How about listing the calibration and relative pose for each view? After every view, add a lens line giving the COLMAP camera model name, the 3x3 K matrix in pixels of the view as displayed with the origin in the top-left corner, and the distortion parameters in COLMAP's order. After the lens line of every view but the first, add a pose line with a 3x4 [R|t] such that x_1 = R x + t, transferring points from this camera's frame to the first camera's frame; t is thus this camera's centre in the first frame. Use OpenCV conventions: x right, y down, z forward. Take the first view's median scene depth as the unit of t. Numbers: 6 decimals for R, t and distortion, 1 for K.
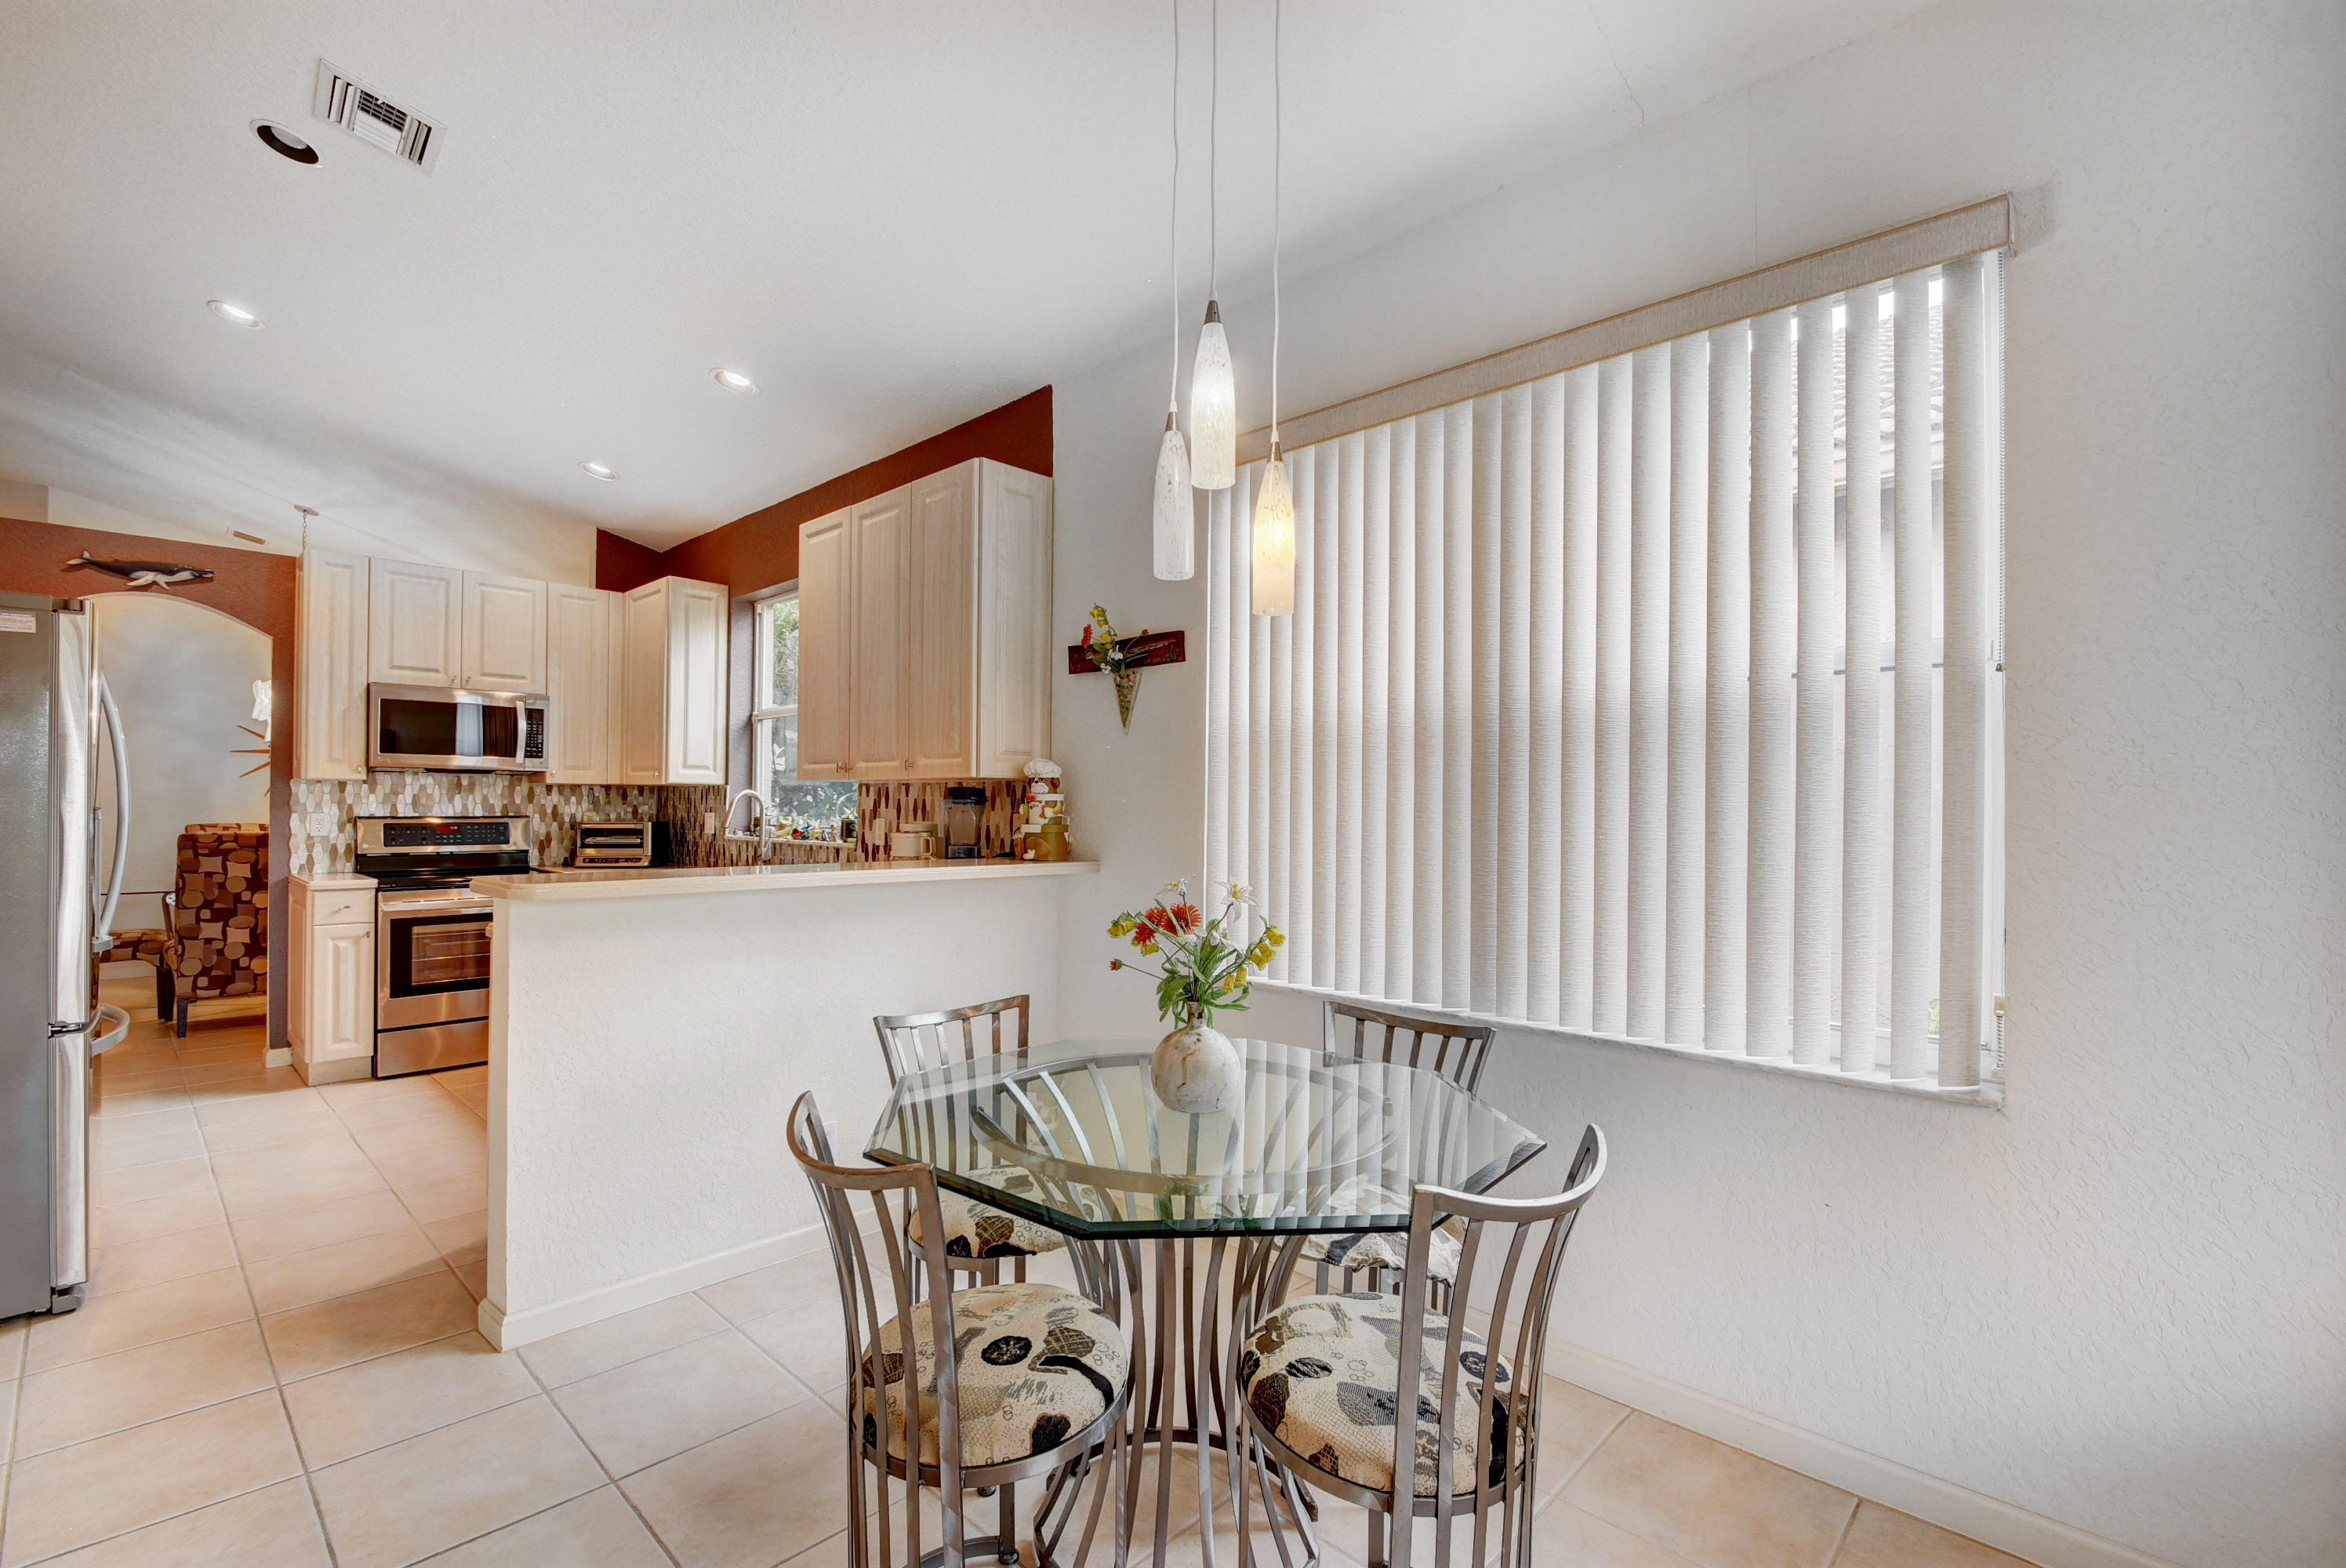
lens RADIAL K [[1038.3, 0, 1131.9], [0, 1038.3, 797.9], [0, 0, 1]] dist [0.022585, -0.023529]
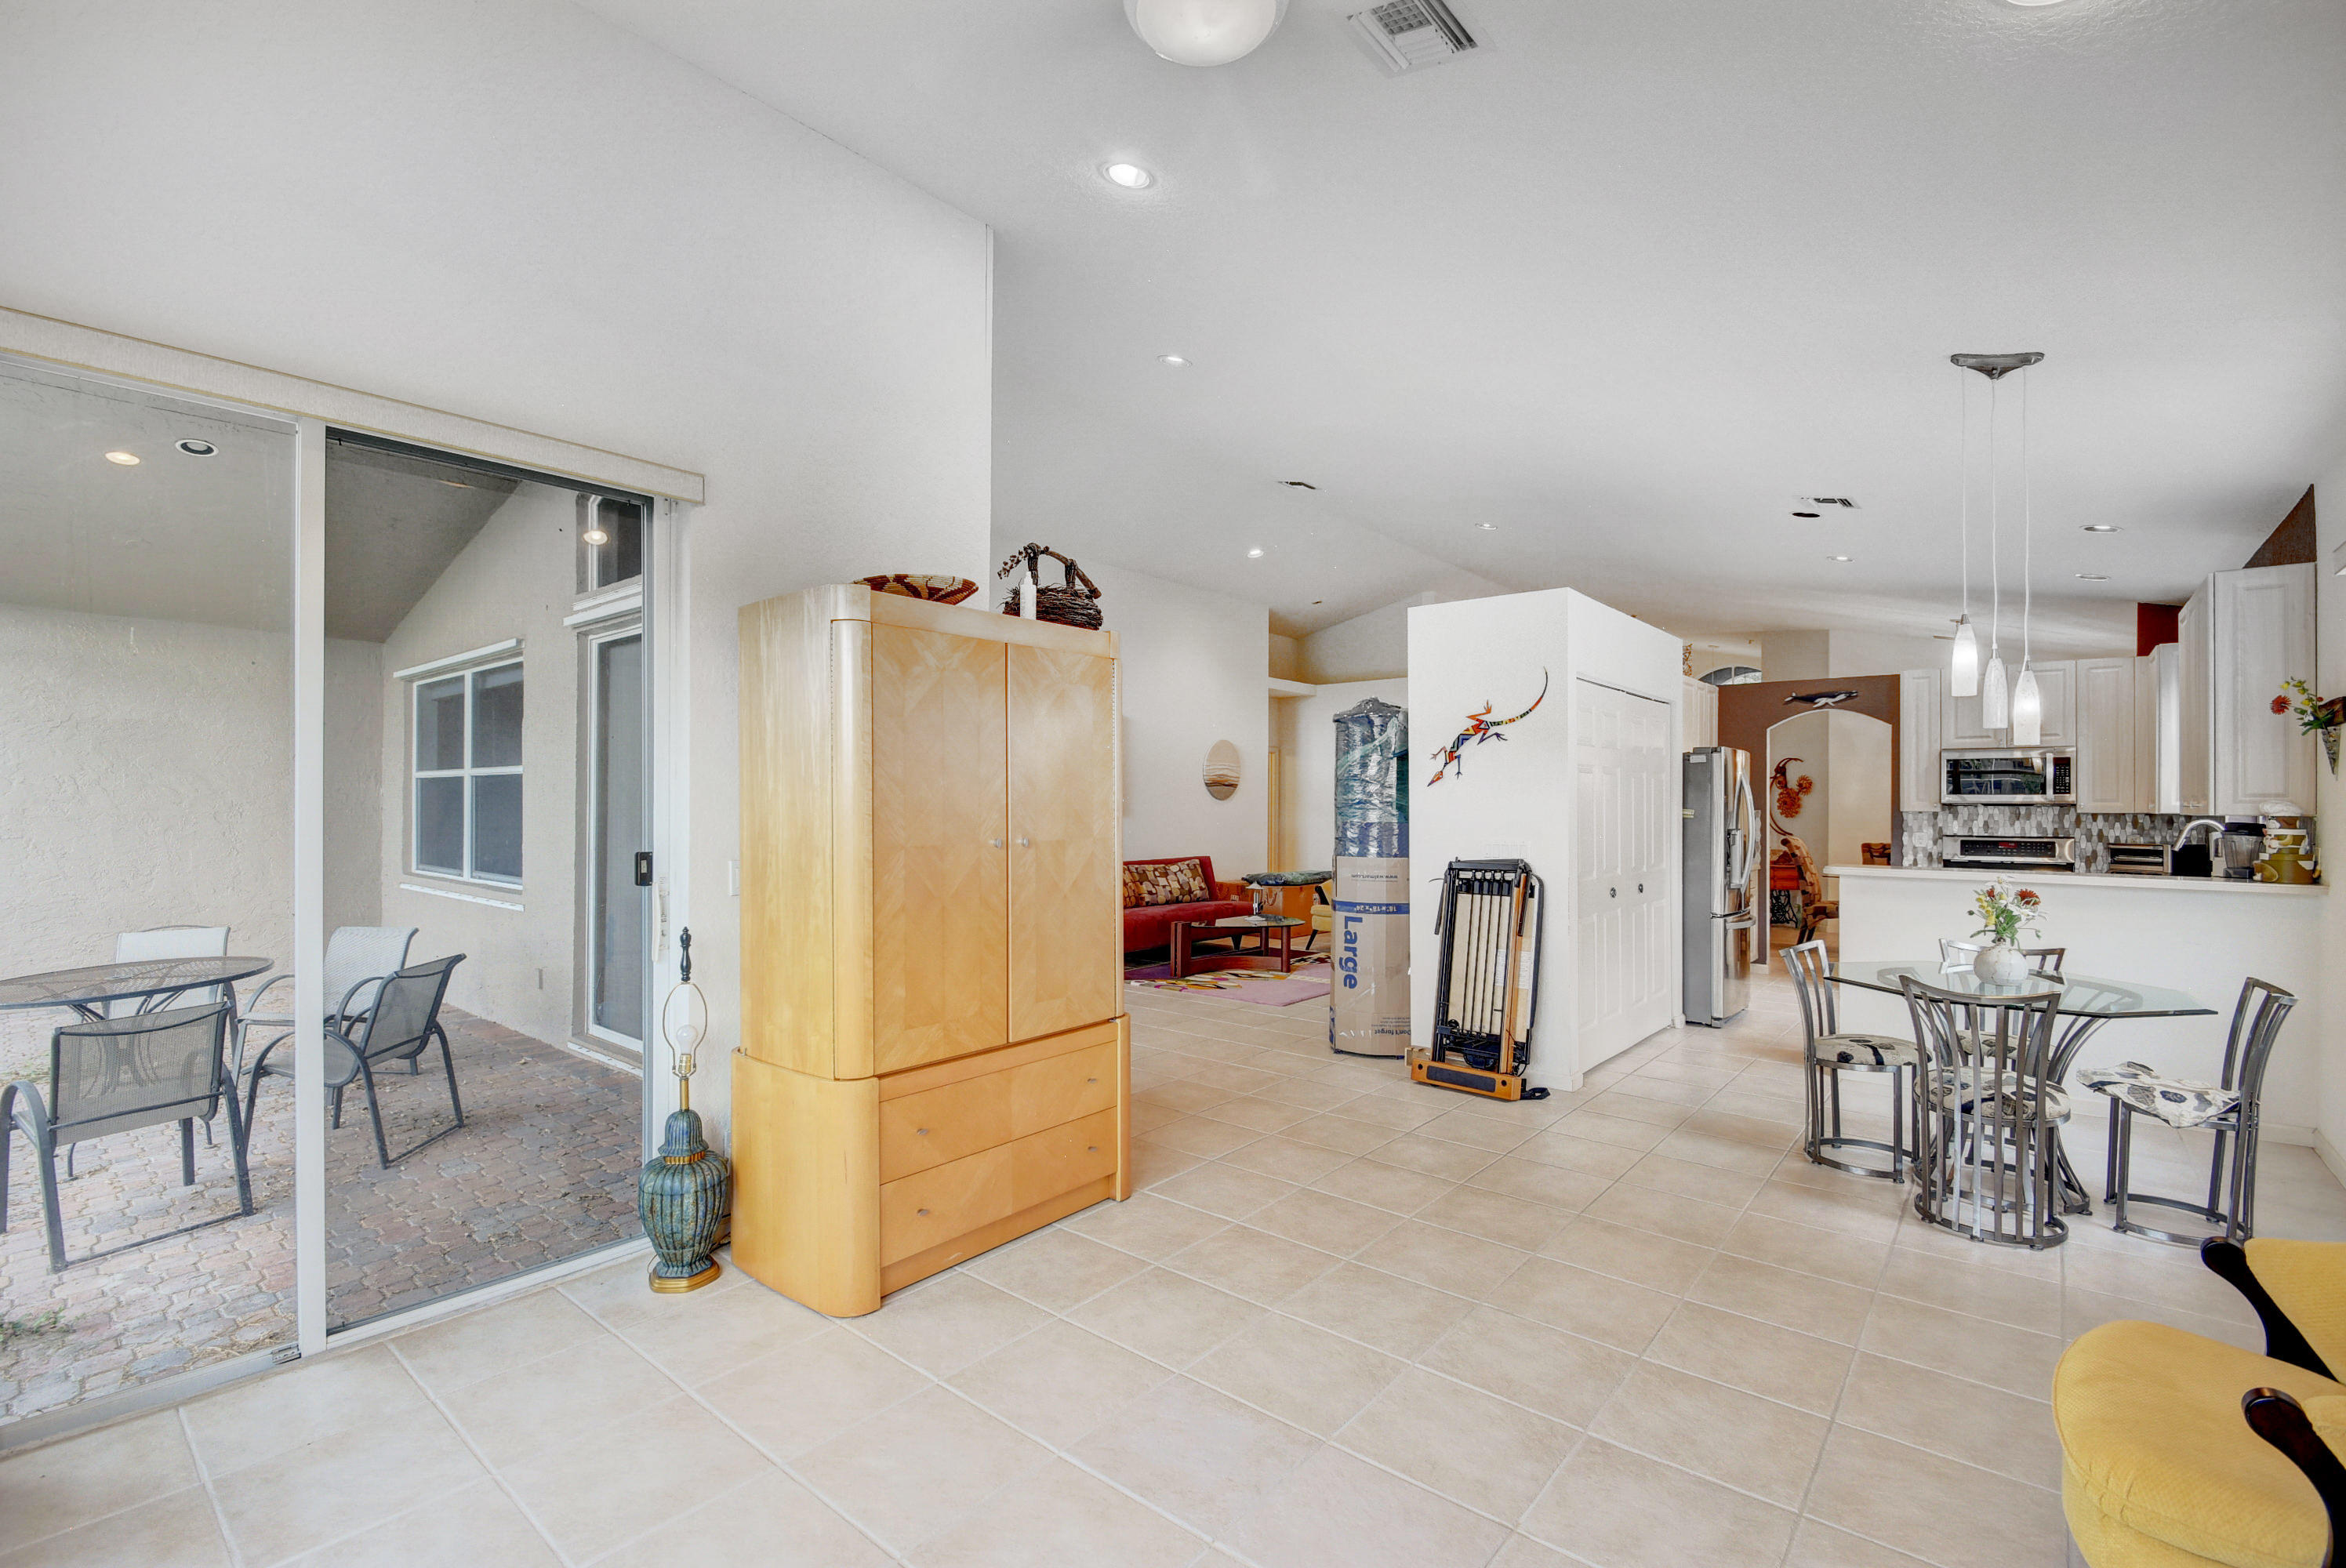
lens RADIAL K [[1038.3, 0, 1131.9], [0, 1038.3, 797.9], [0, 0, 1]] dist [0.022585, -0.023529]
pose [[0.077472, -0.013096, -0.996908, 0.688712], [0.000743, 0.999914, -0.013078, -0.017365], [0.996994, 0.000272, 0.077475, -0.308139]]
